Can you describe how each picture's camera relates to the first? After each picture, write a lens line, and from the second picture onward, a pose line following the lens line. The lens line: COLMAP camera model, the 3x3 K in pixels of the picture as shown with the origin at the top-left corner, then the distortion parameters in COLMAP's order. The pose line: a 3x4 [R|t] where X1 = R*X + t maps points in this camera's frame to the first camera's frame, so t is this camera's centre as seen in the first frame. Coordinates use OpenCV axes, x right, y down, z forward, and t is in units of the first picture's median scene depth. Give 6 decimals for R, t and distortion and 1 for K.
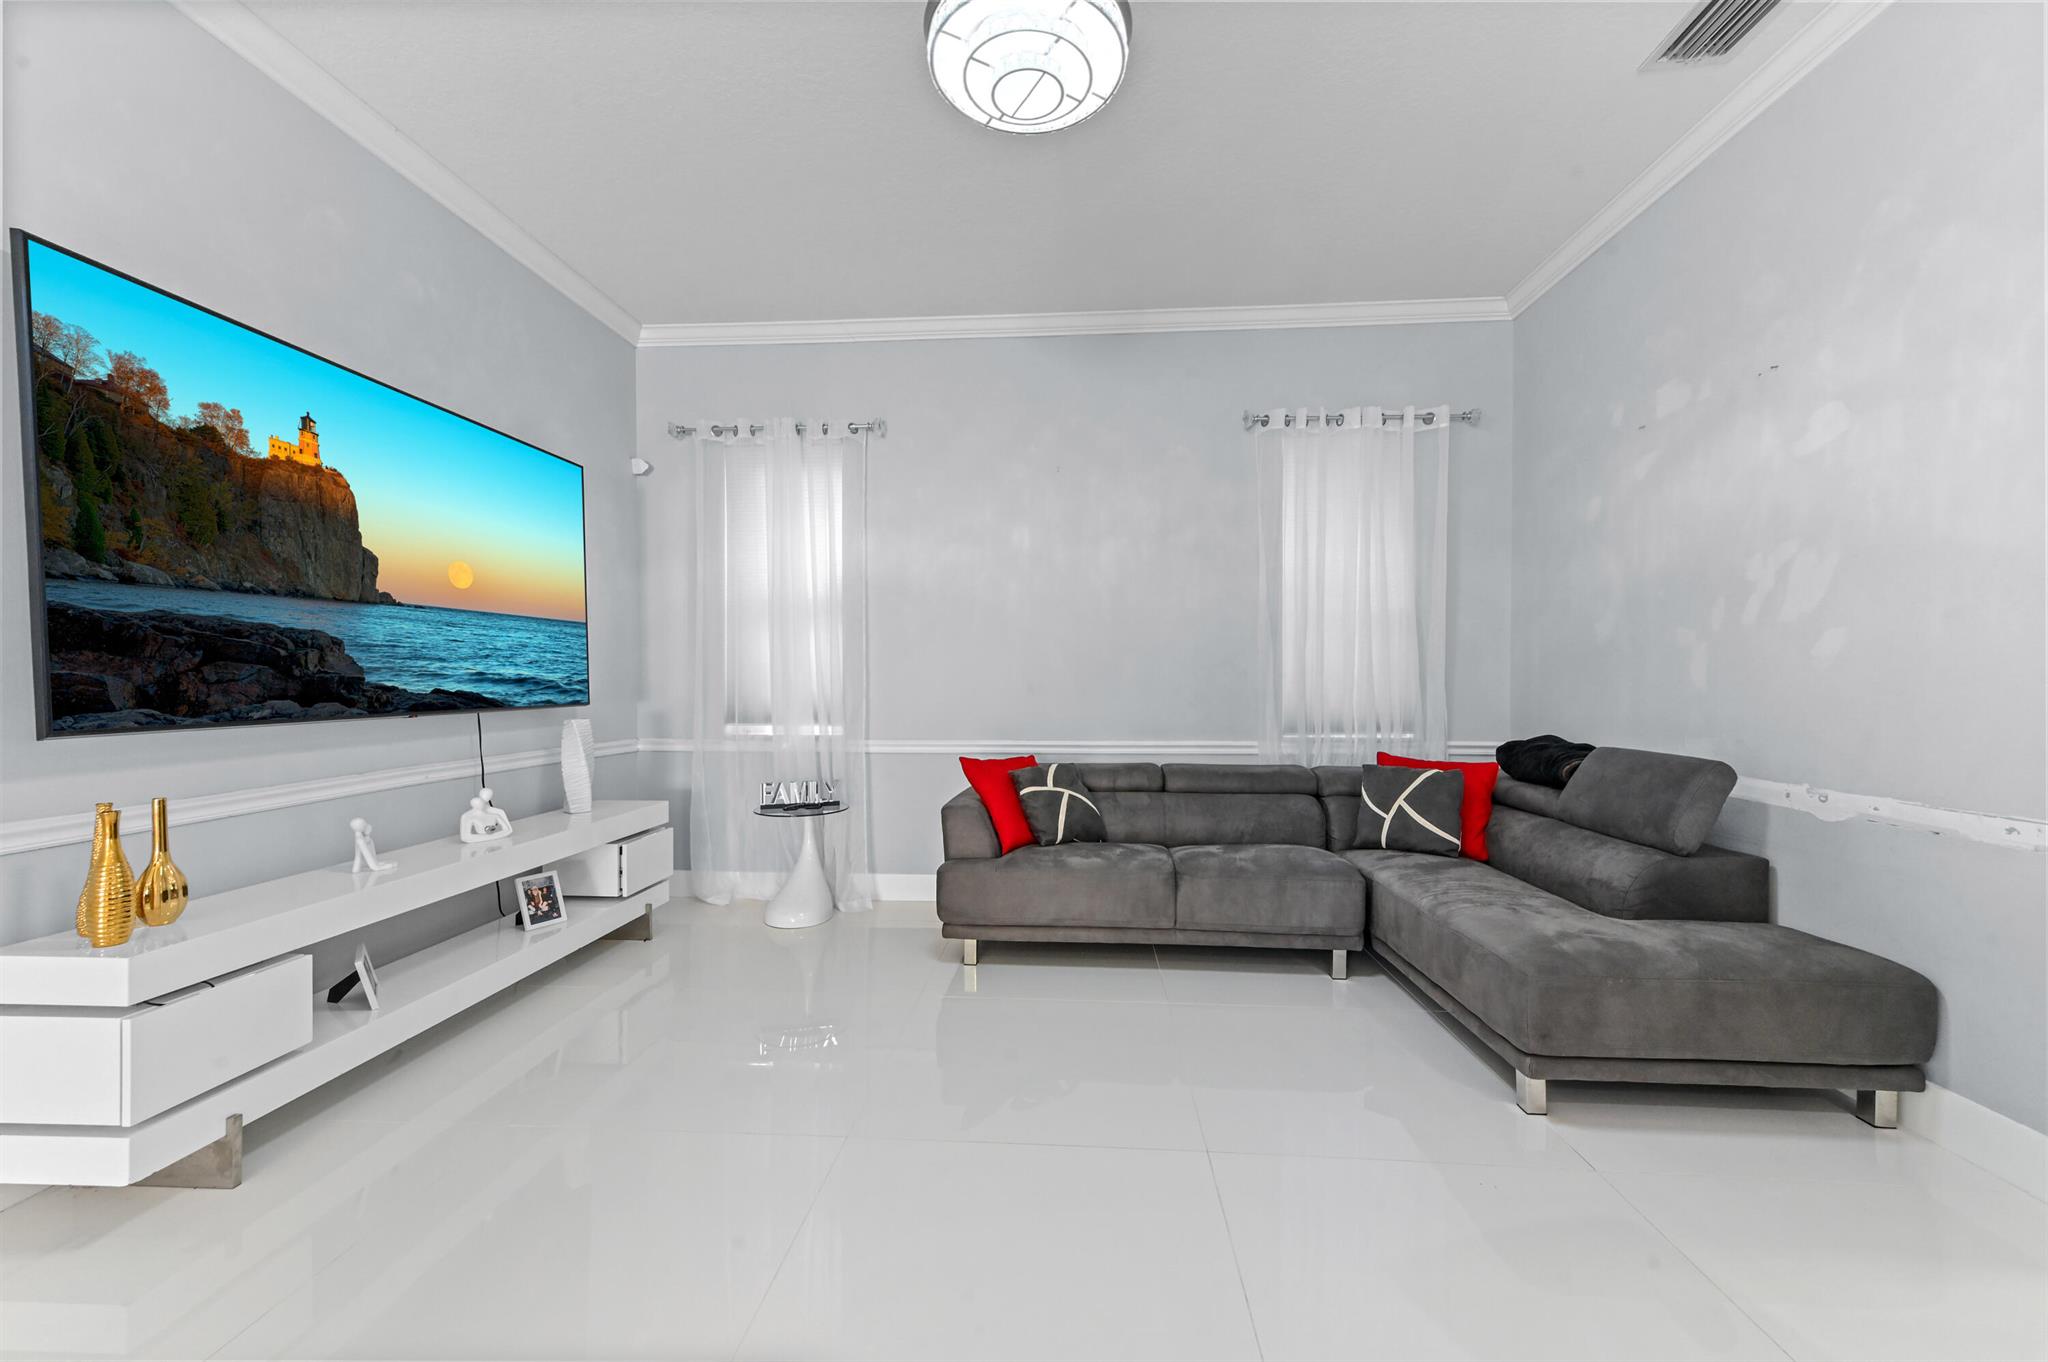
lens RADIAL K [[781.4, 0, 1025.7], [0, 781.4, 686.4], [0, 0, 1]] dist [0.002630, 0.000406]
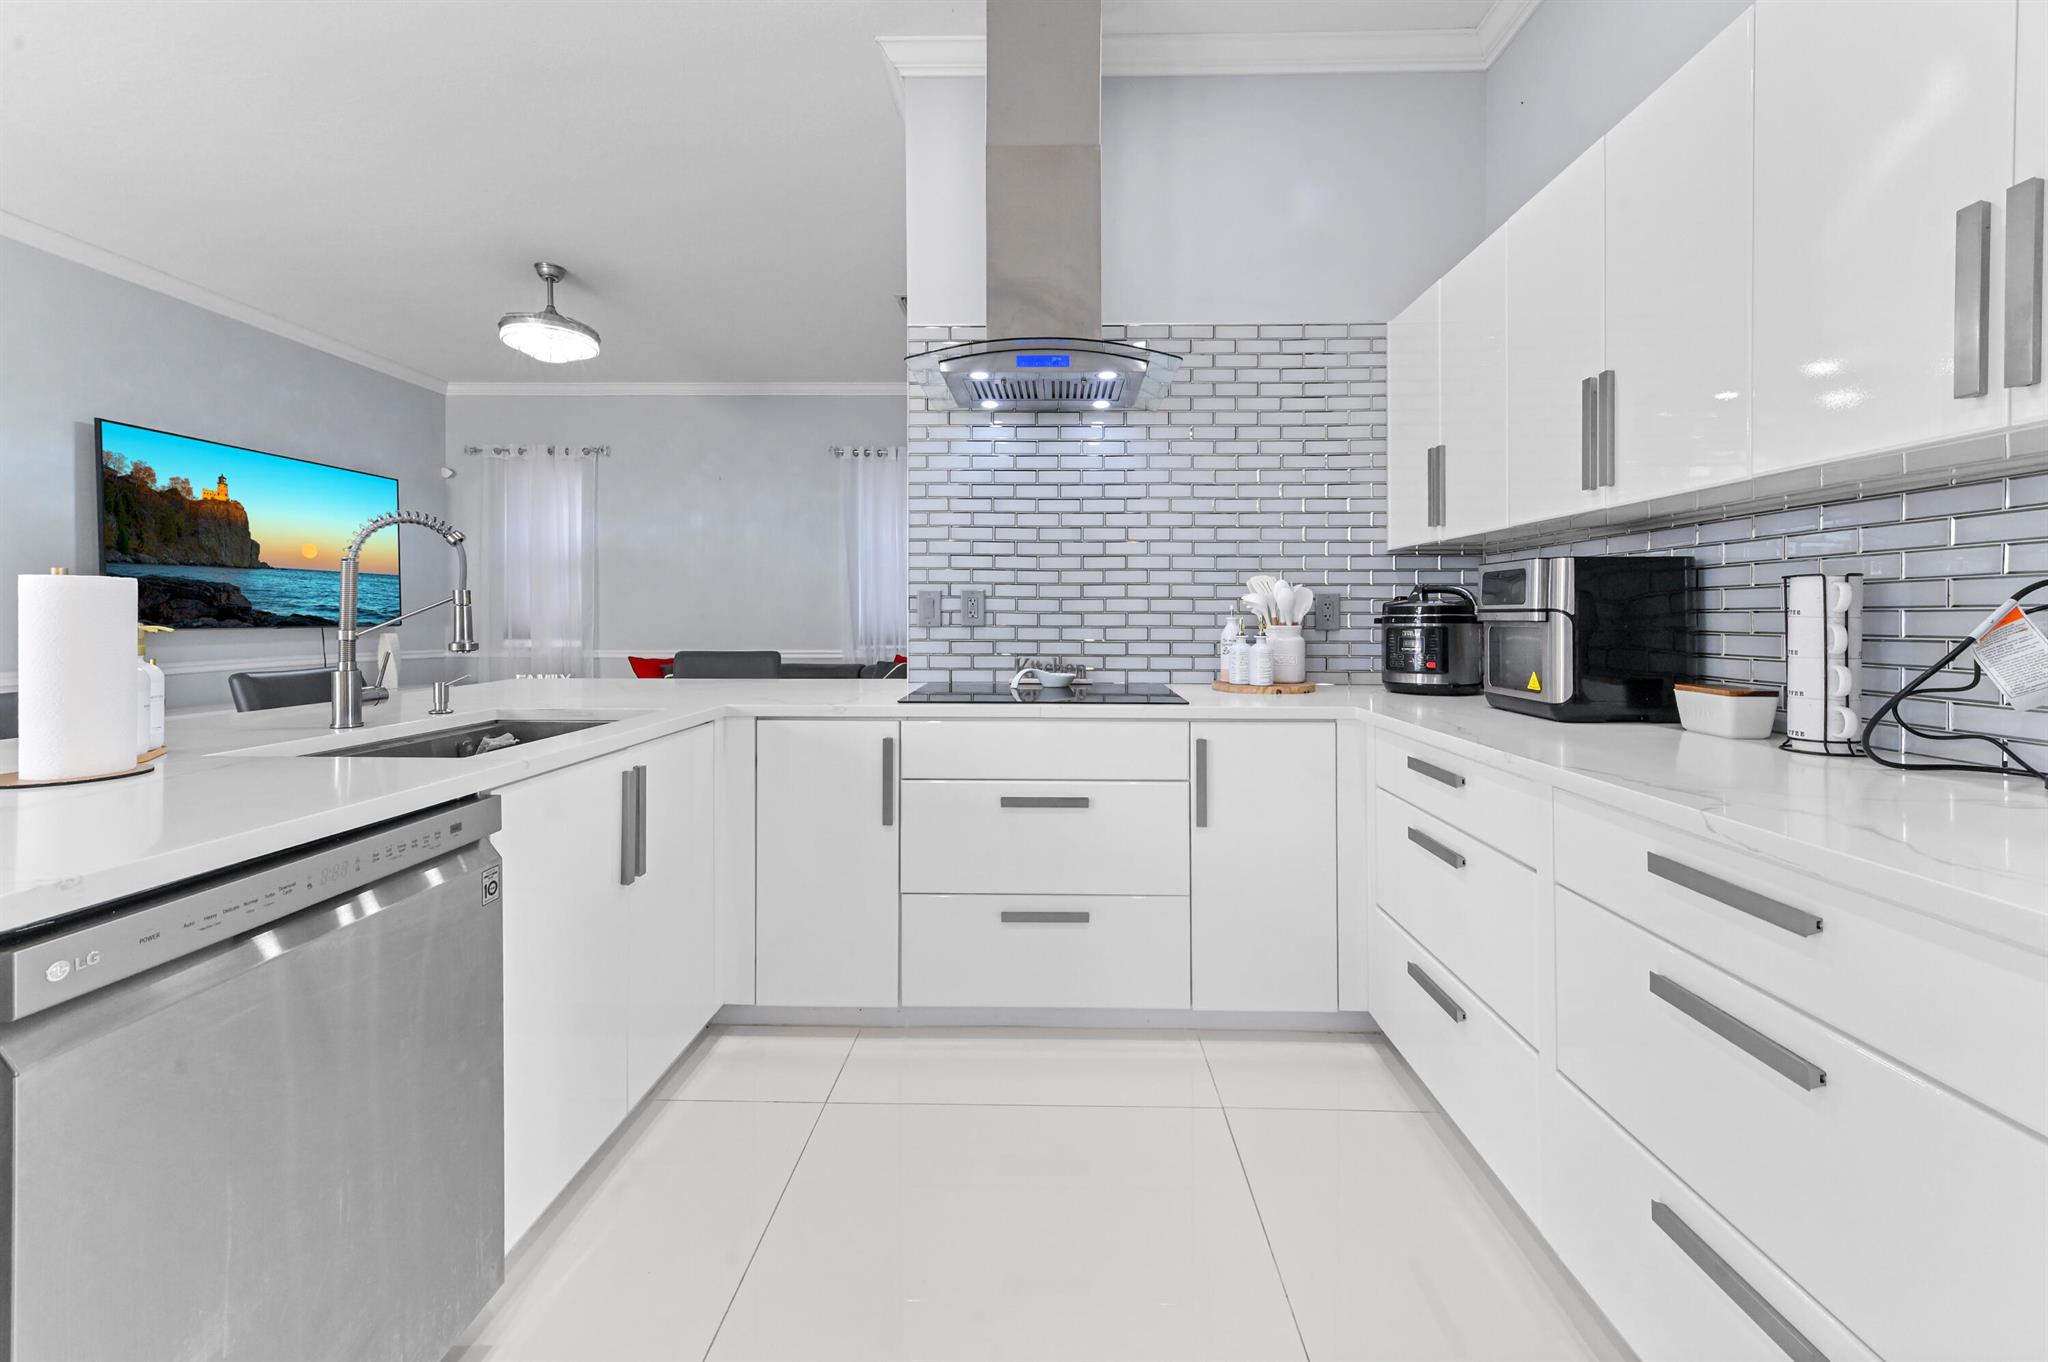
lens RADIAL K [[813.4, 0, 1049.6], [0, 813.4, 621.0], [0, 0, 1]] dist [0.000694, -0.000347]
pose [[0.998168, 0.001745, 0.060480, 0.891578], [-0.001335, 0.999976, -0.006818, 0.030718], [-0.060490, 0.006725, 0.998146, -1.001419]]
